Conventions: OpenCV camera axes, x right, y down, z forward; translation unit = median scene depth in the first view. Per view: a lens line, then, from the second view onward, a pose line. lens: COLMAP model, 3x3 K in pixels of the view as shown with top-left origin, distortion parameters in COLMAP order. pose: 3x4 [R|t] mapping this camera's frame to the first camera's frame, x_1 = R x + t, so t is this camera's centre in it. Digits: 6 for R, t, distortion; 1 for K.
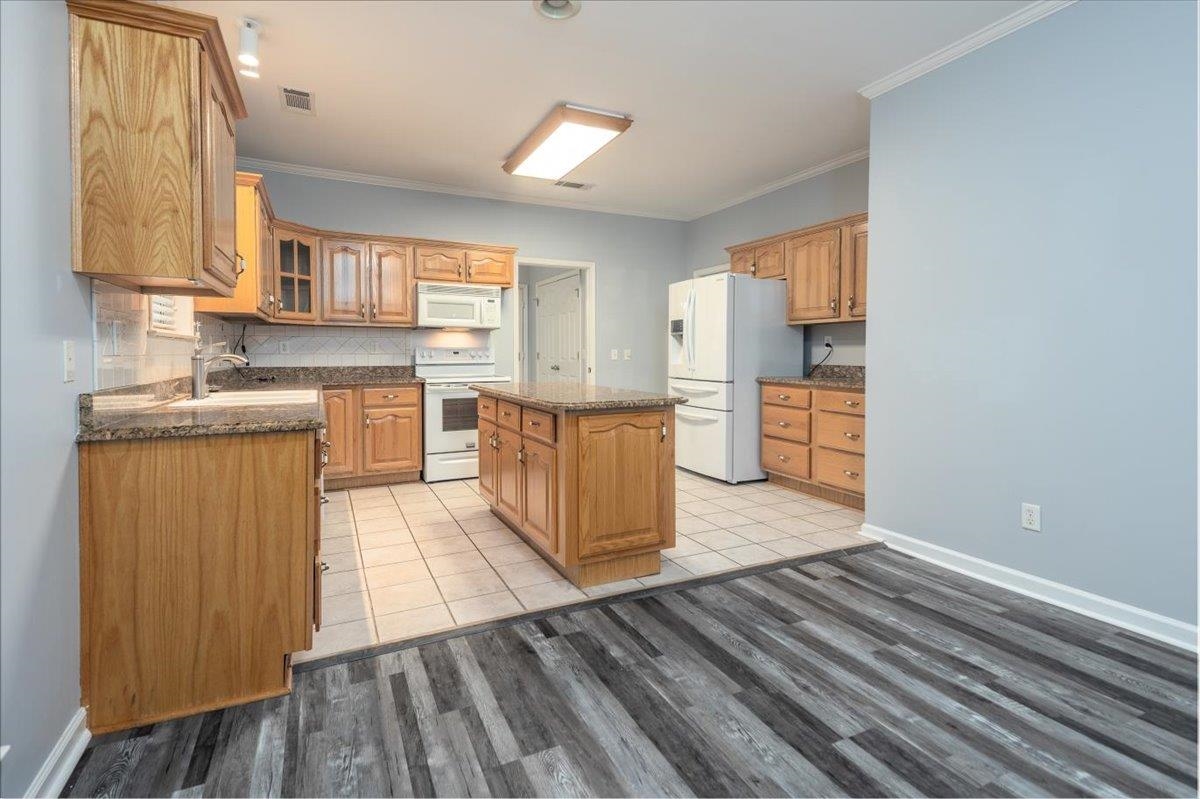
lens RADIAL K [[581.2, 0, 609.6], [0, 581.2, 364.1], [0, 0, 1]] dist [0.050433, -0.021020]
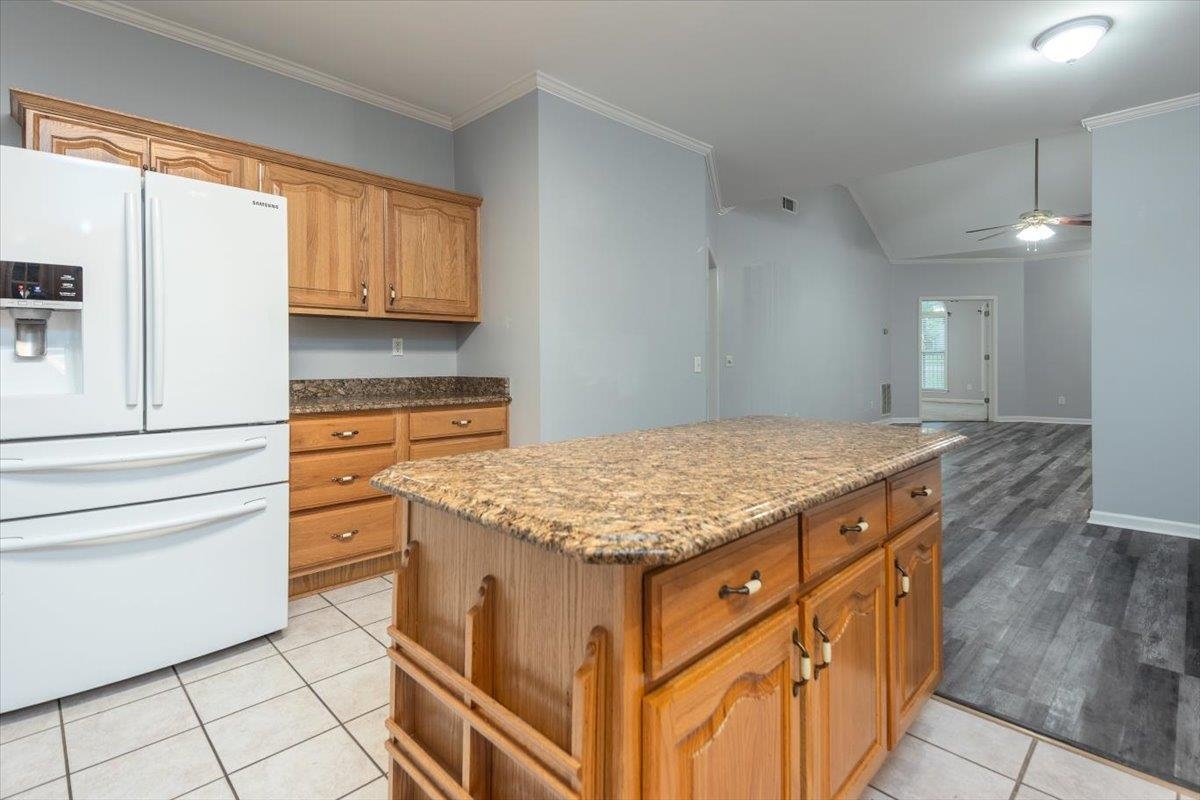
lens RADIAL K [[576.4, 0, 579.0], [0, 576.4, 362.5], [0, 0, 1]] dist [0.042423, -0.017594]
pose [[-0.303292, -0.005026, 0.952884, -0.568398], [0.018429, 0.999768, 0.011139, -0.031975], [-0.952719, 0.020939, -0.303129, 1.529895]]
